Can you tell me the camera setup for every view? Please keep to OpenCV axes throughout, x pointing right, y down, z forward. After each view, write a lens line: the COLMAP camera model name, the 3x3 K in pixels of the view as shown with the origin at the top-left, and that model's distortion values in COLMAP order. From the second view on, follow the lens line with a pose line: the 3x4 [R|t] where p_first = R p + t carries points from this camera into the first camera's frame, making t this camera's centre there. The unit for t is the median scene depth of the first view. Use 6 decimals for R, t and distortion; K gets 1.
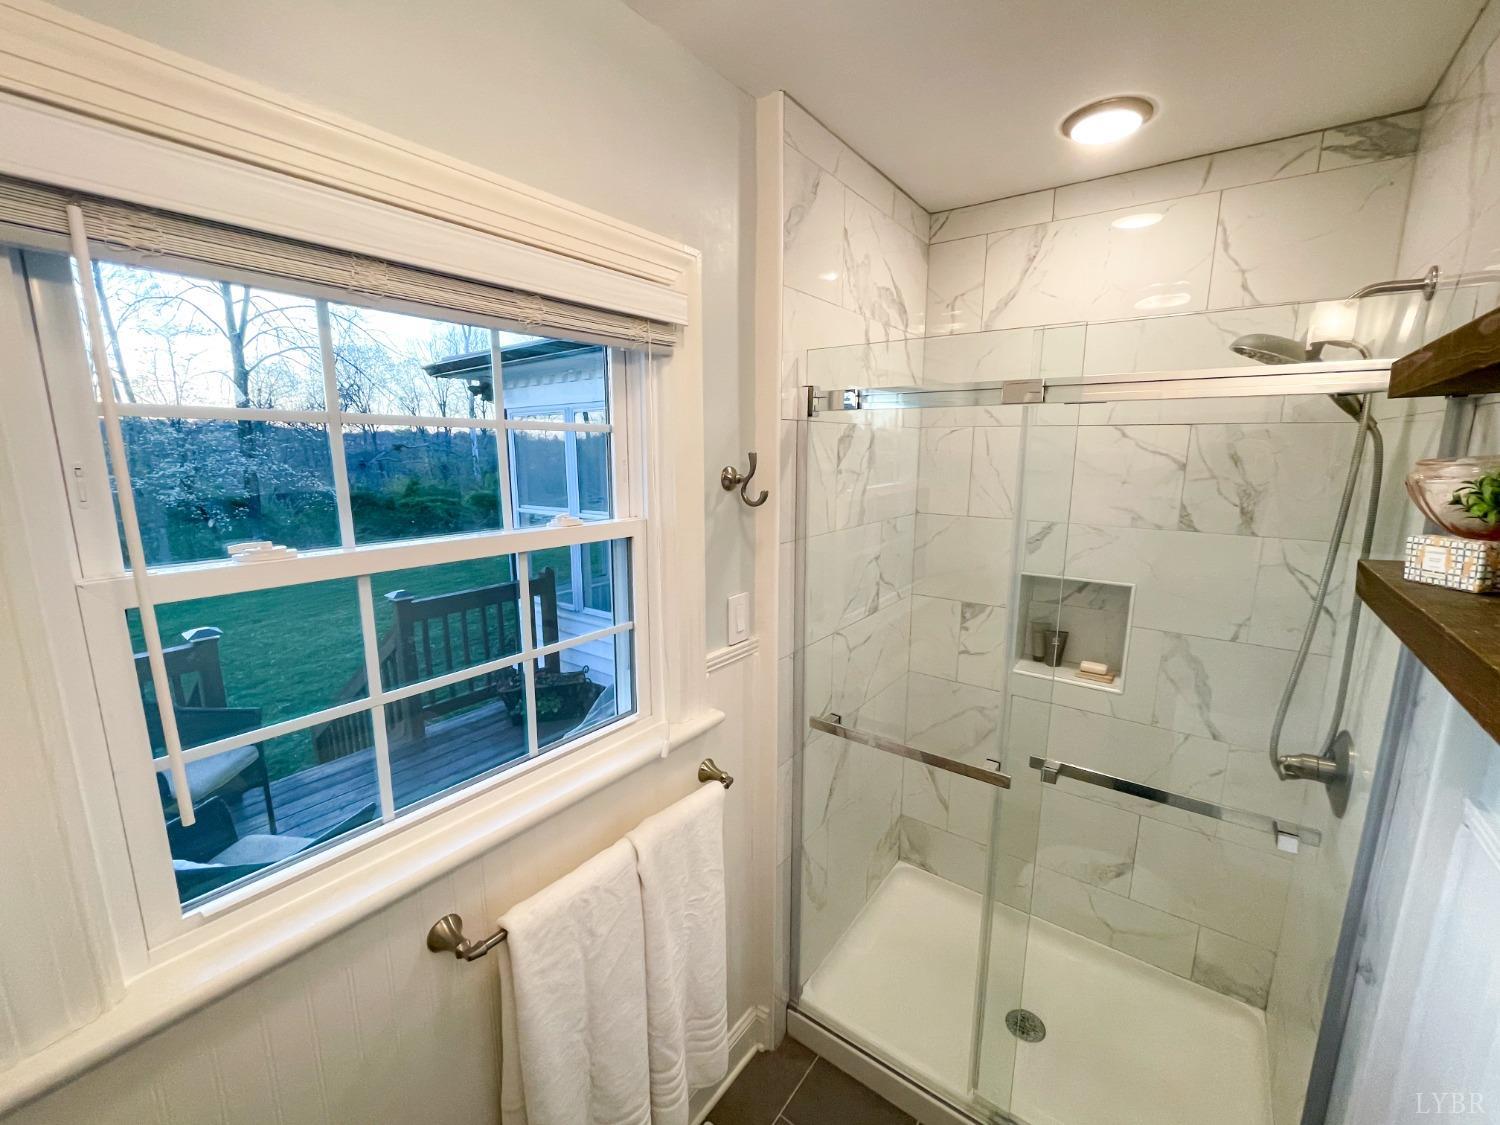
lens RADIAL K [[617.6, 0, 757.3], [0, 617.6, 566.3], [0, 0, 1]] dist [-0.005620, -0.000360]
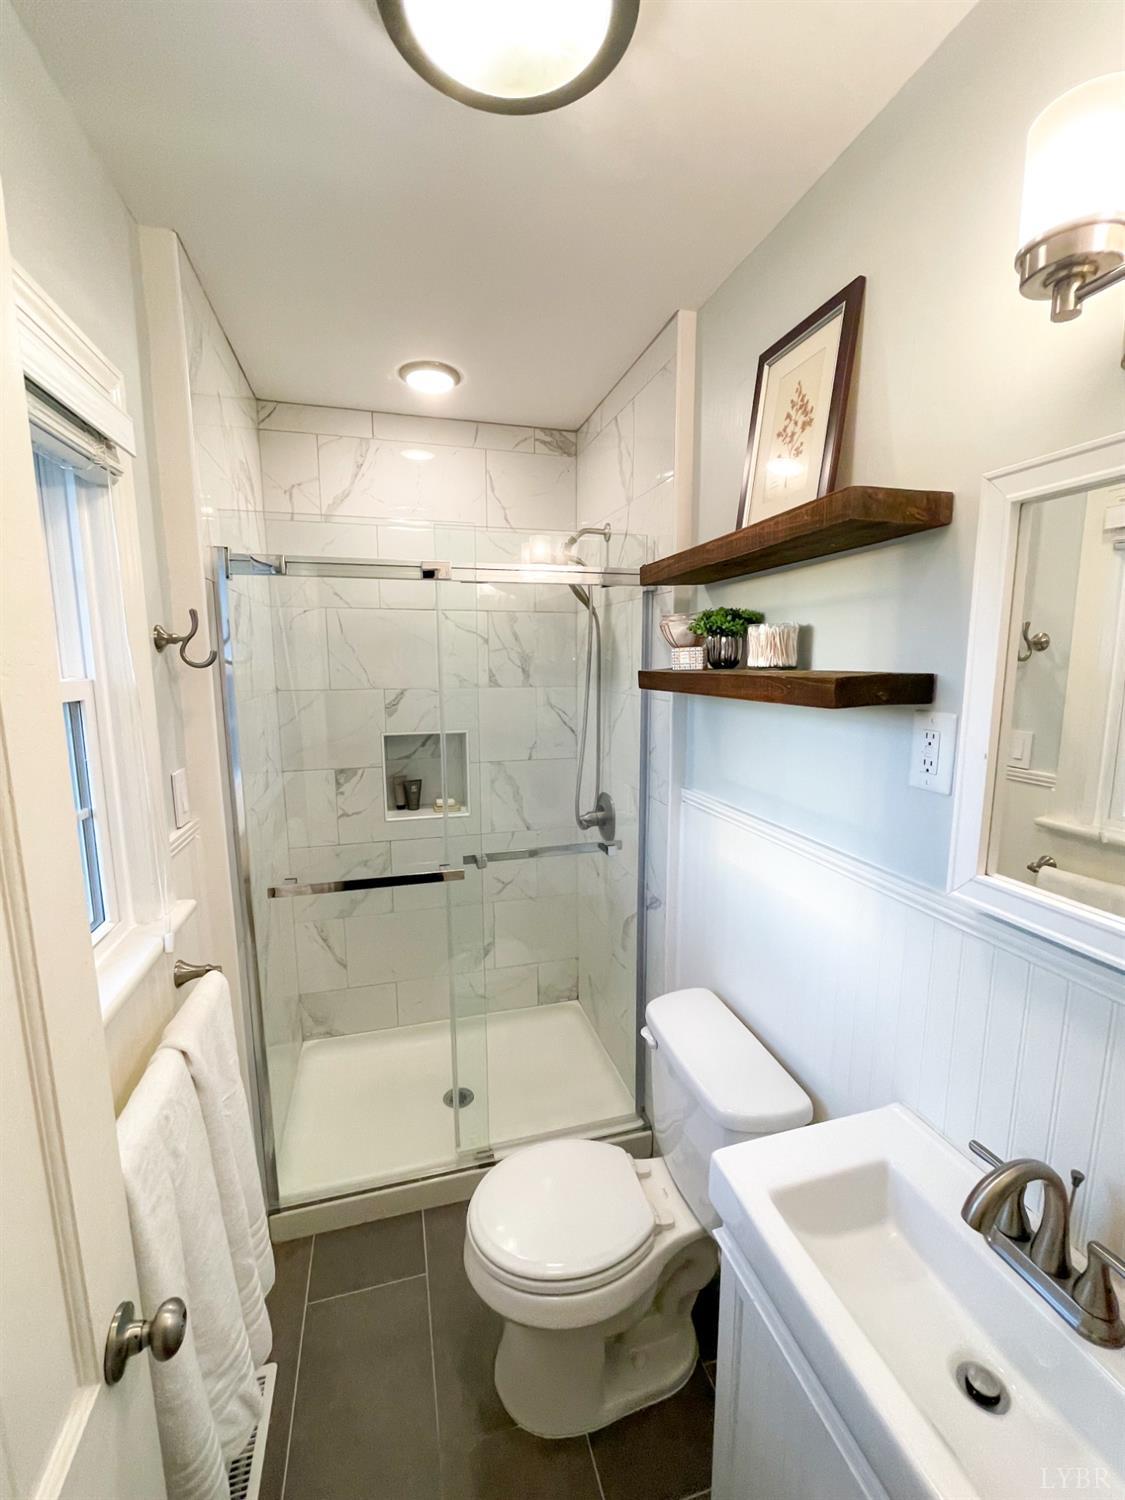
lens RADIAL K [[617.6, 0, 569.8], [0, 617.6, 757.0], [0, 0, 1]] dist [-0.005620, -0.000360]
pose [[0.612677, -0.133524, 0.778972, -0.316367], [0.155915, 0.986676, 0.046496, 0.061708], [-0.774801, 0.092967, 0.625332, 0.000380]]
